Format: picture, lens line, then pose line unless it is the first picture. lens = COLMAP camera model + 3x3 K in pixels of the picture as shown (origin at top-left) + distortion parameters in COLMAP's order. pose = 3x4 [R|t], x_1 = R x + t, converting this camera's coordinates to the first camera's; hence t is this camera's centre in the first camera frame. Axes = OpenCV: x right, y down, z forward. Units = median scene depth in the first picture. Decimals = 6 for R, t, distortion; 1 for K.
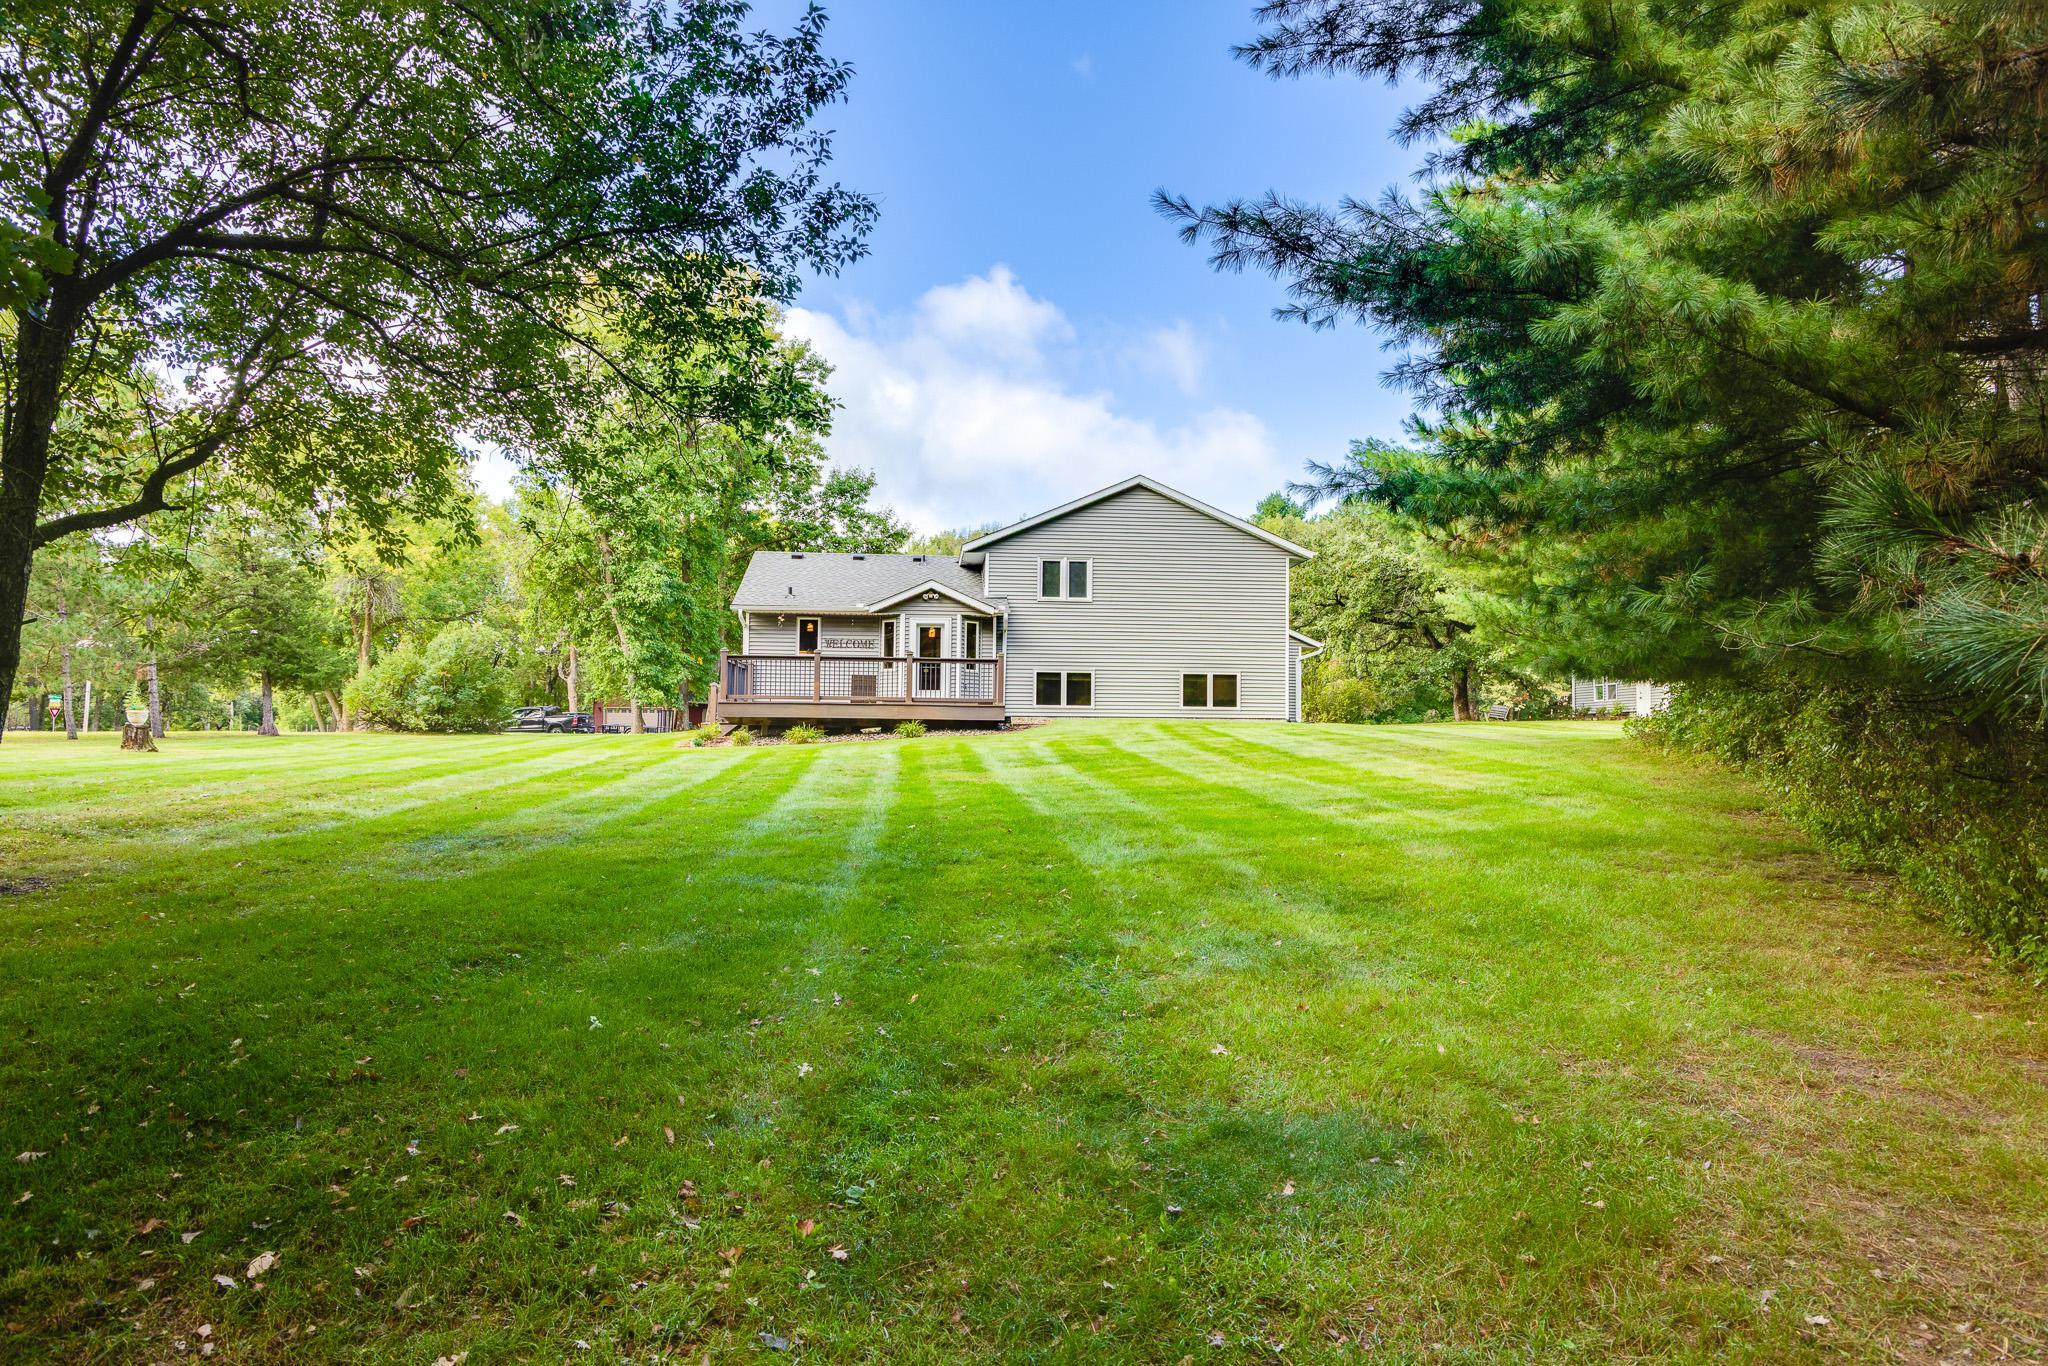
lens RADIAL K [[1413.4, 0, 1032.5], [0, 1413.4, 663.6], [0, 0, 1]] dist [0.014762, 0.005759]
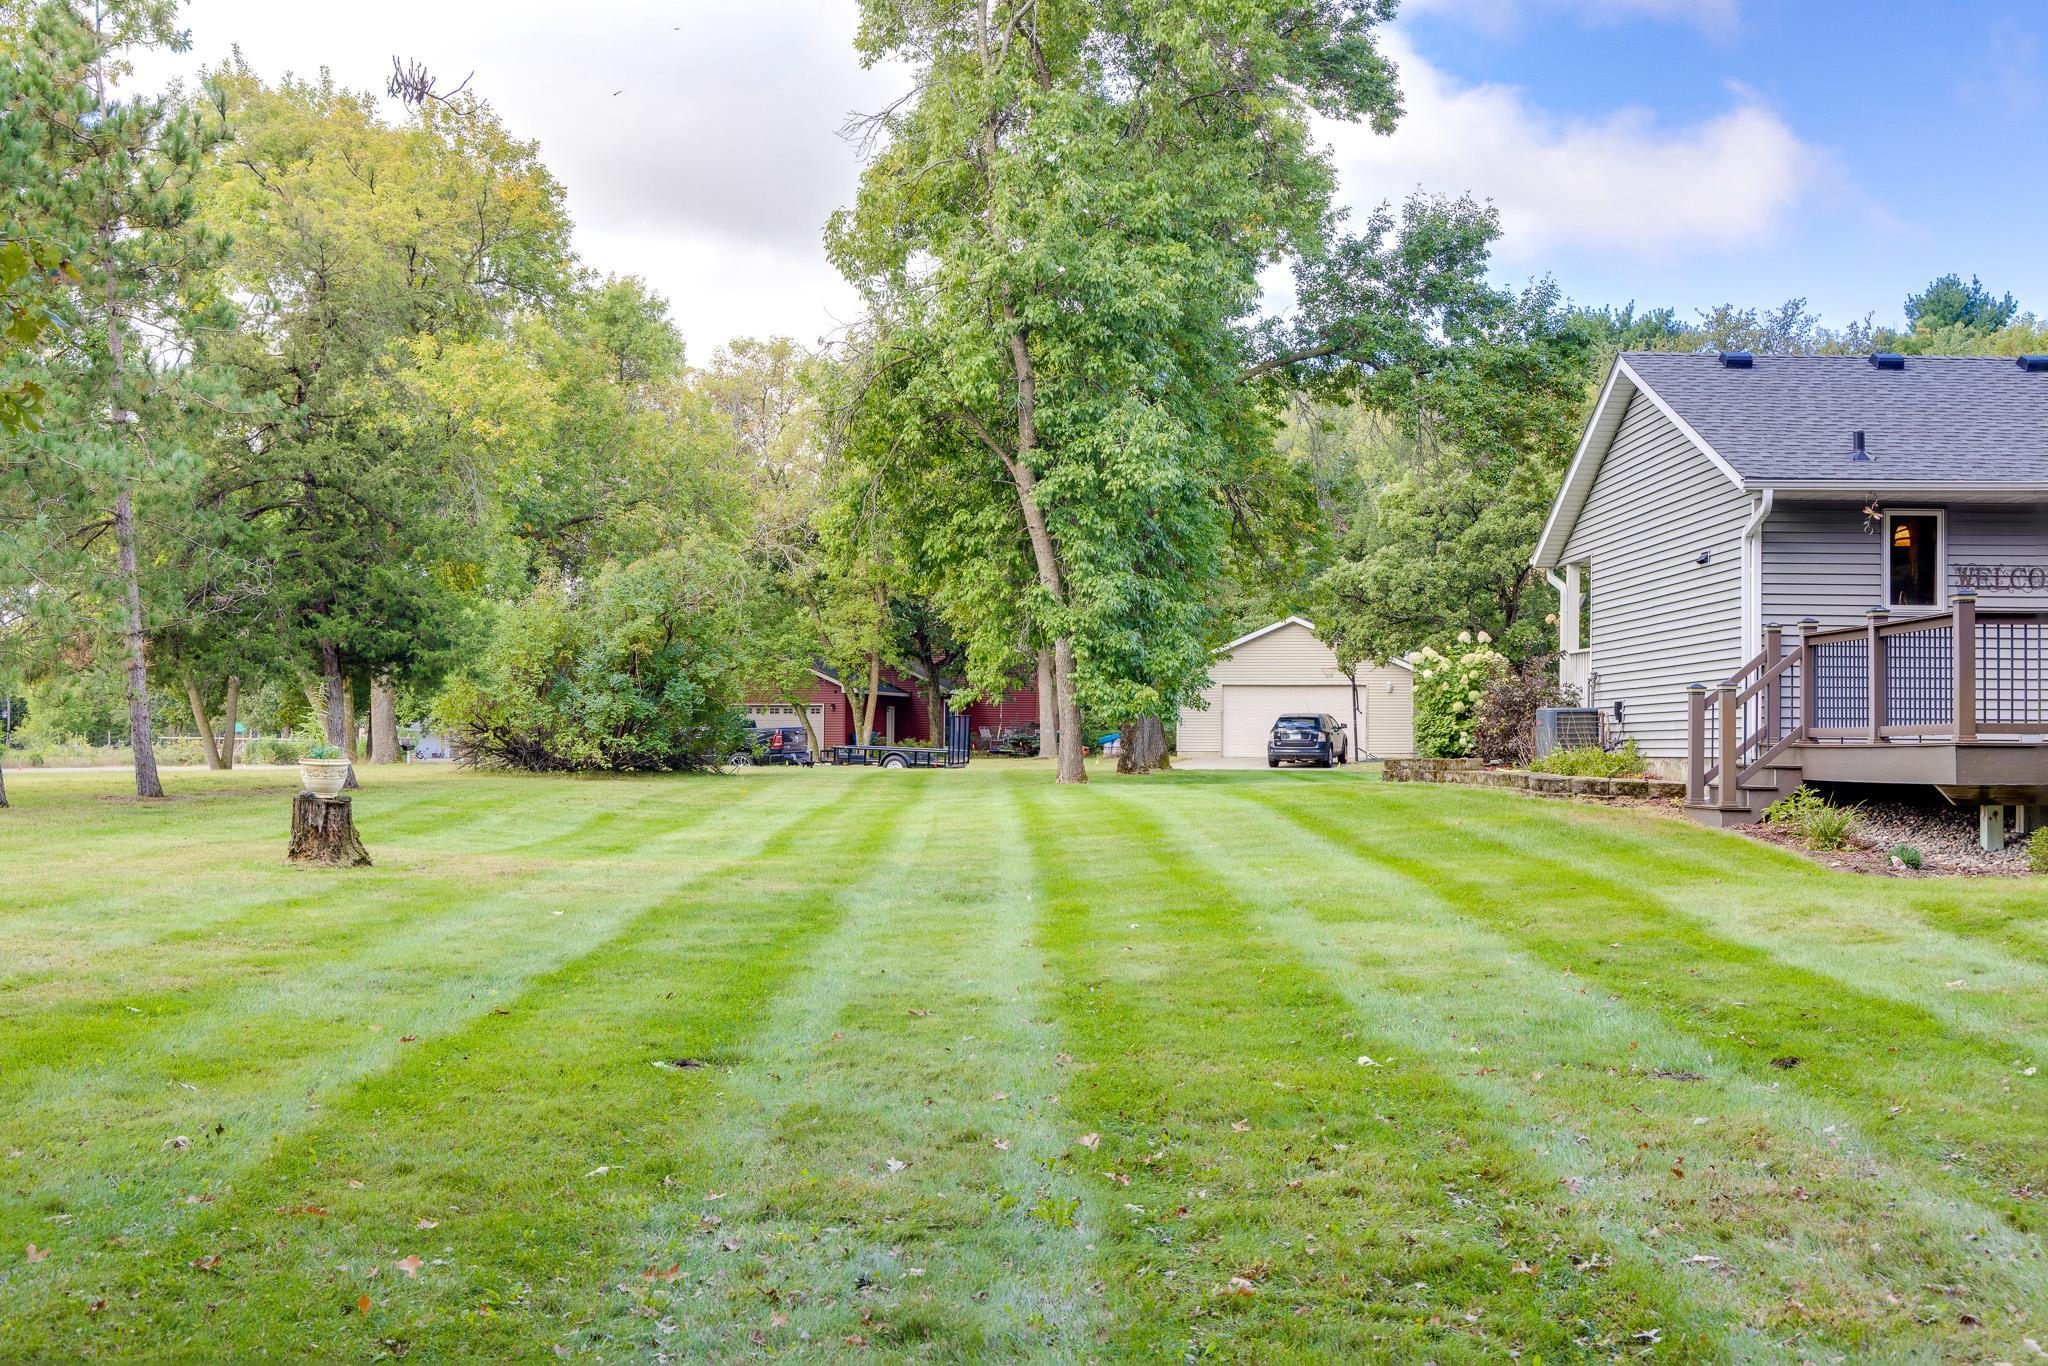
lens RADIAL K [[2434.7, 0, 1024.0], [0, 2434.7, 683.0], [0, 0, 1]] dist [0.029408, 0.025951]
pose [[0.997377, -0.001974, -0.072355, -0.339508], [0.004042, 0.999587, 0.028437, -0.005360], [0.072269, -0.028655, 0.996973, 0.303755]]
